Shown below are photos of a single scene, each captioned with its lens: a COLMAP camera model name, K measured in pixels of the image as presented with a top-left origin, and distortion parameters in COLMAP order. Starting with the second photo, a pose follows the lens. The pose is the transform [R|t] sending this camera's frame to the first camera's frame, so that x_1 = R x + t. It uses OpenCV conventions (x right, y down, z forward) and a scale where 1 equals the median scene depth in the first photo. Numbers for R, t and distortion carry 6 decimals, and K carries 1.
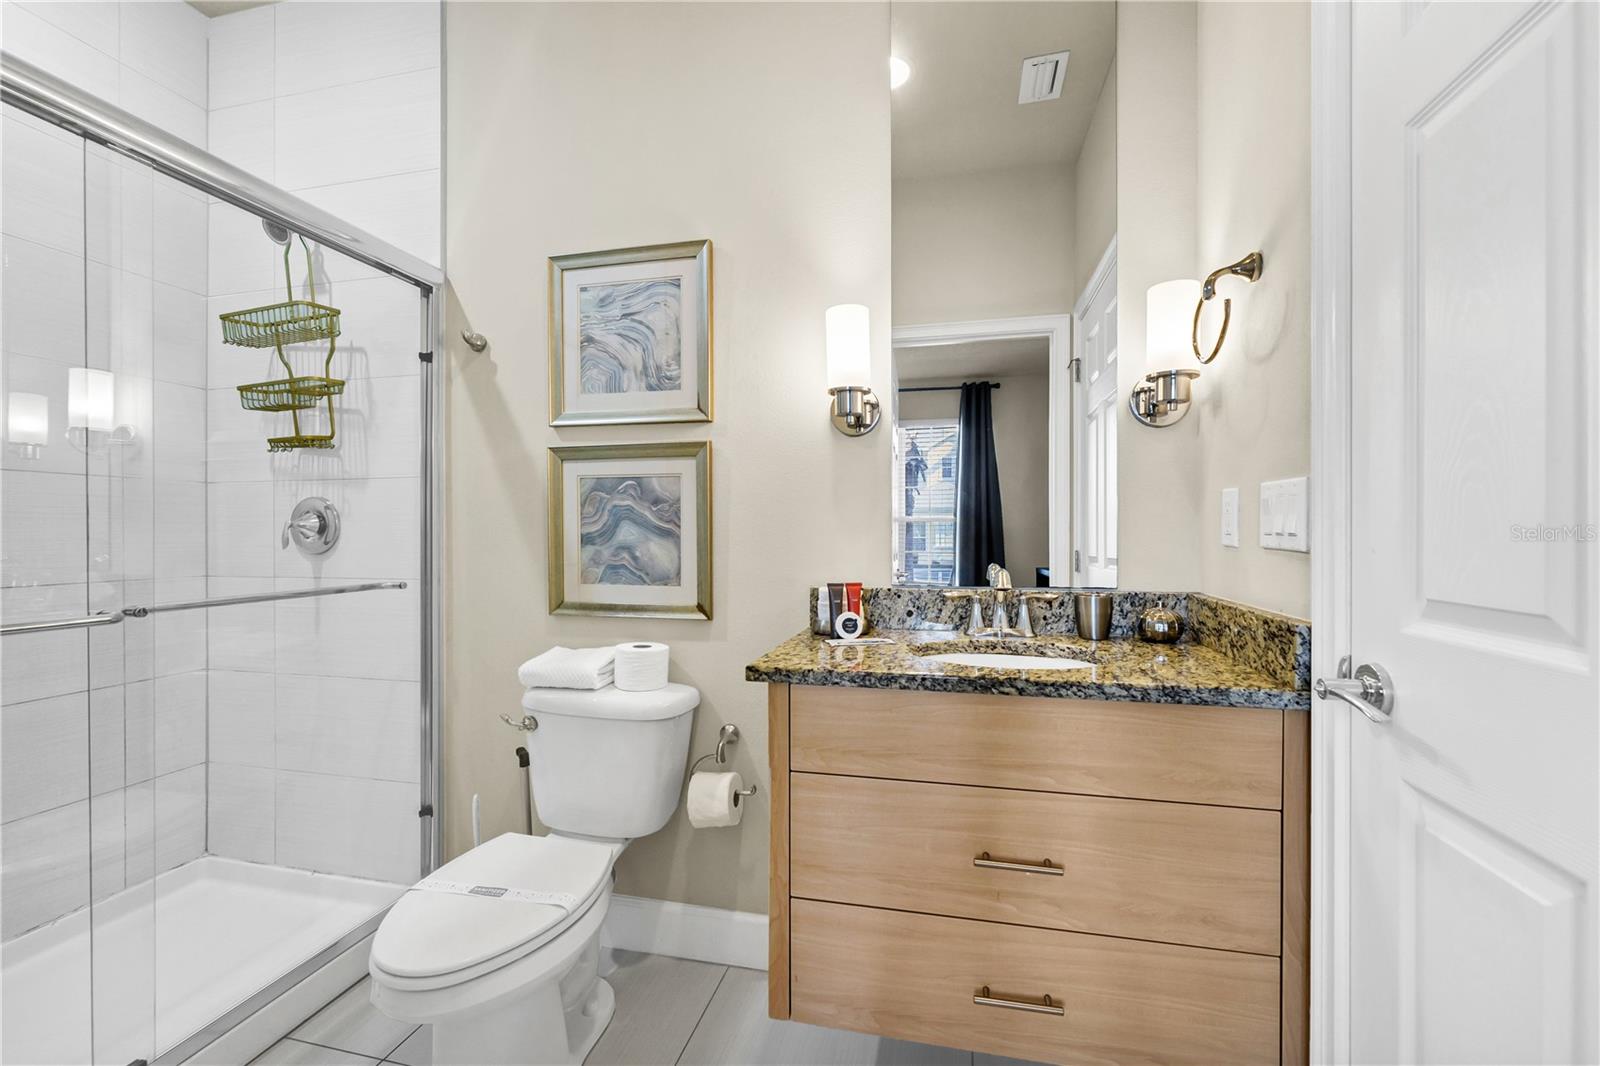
lens RADIAL K [[663.9, 0, 794.8], [0, 663.9, 535.2], [0, 0, 1]] dist [-0.001657, -0.000147]
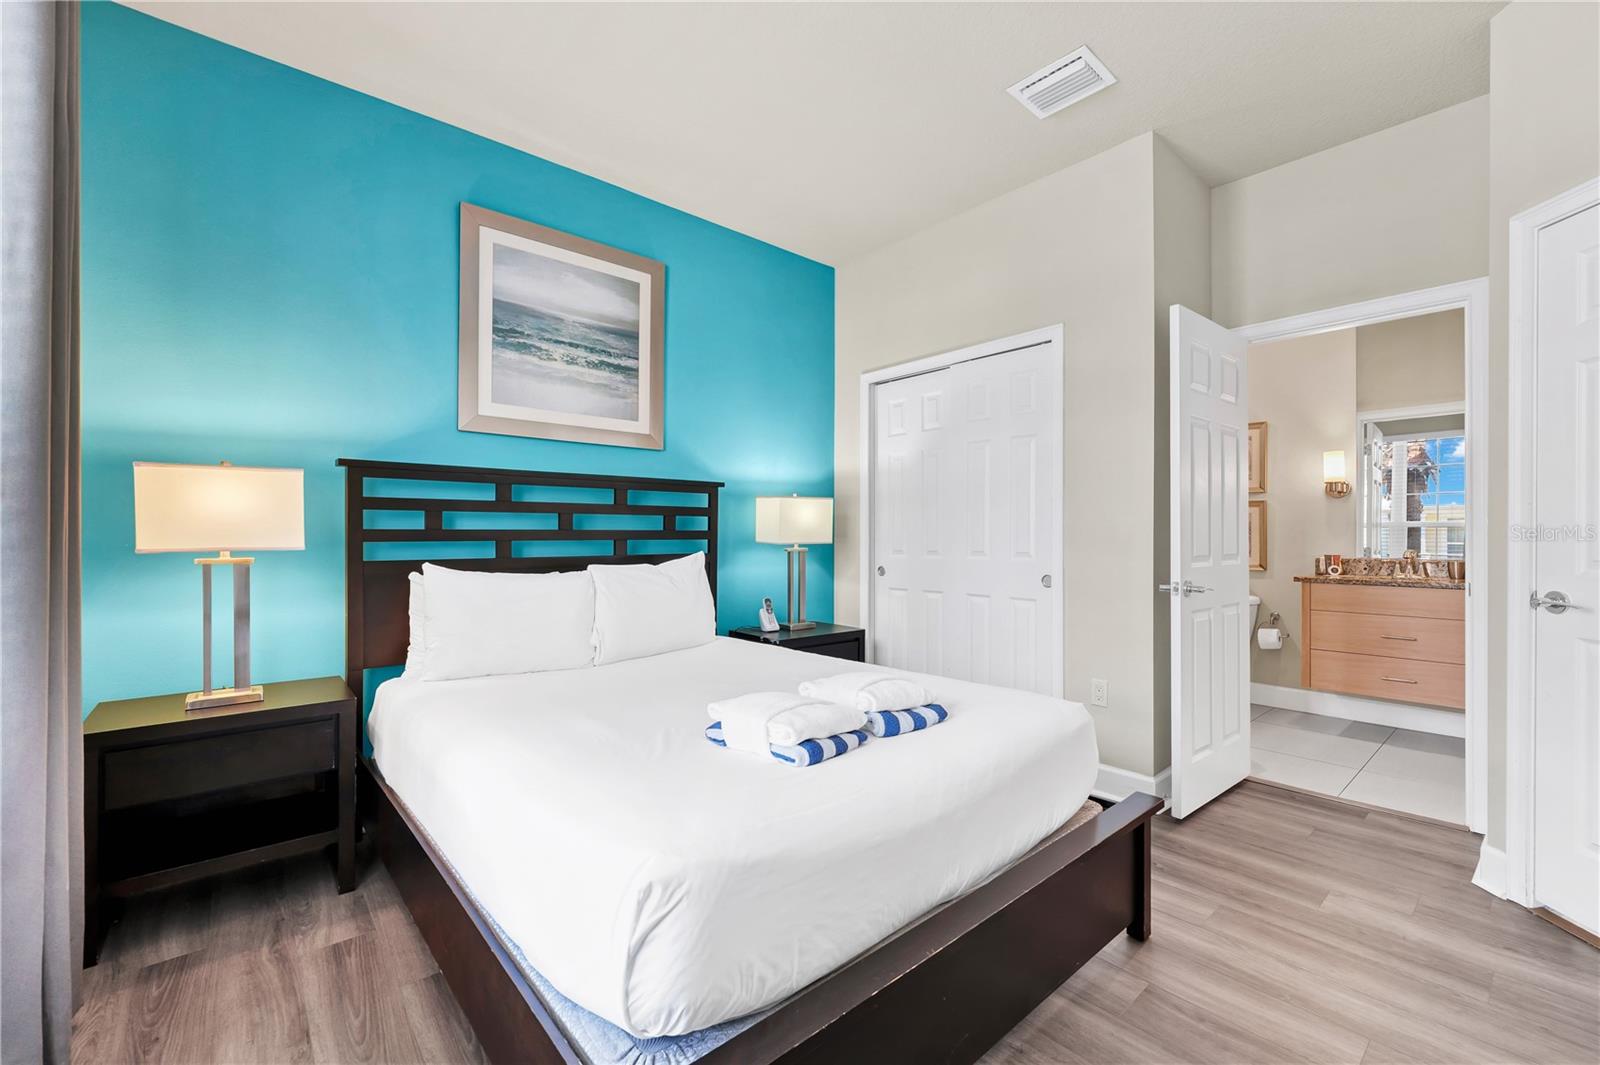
lens RADIAL K [[663.9, 0, 794.8], [0, 663.9, 534.7], [0, 0, 1]] dist [-0.001657, -0.000147]
pose [[0.814228, 0.000655, -0.580545, -0.133680], [-0.001779, 0.999997, -0.001367, -0.005167], [0.580542, 0.002146, 0.814227, -2.358133]]
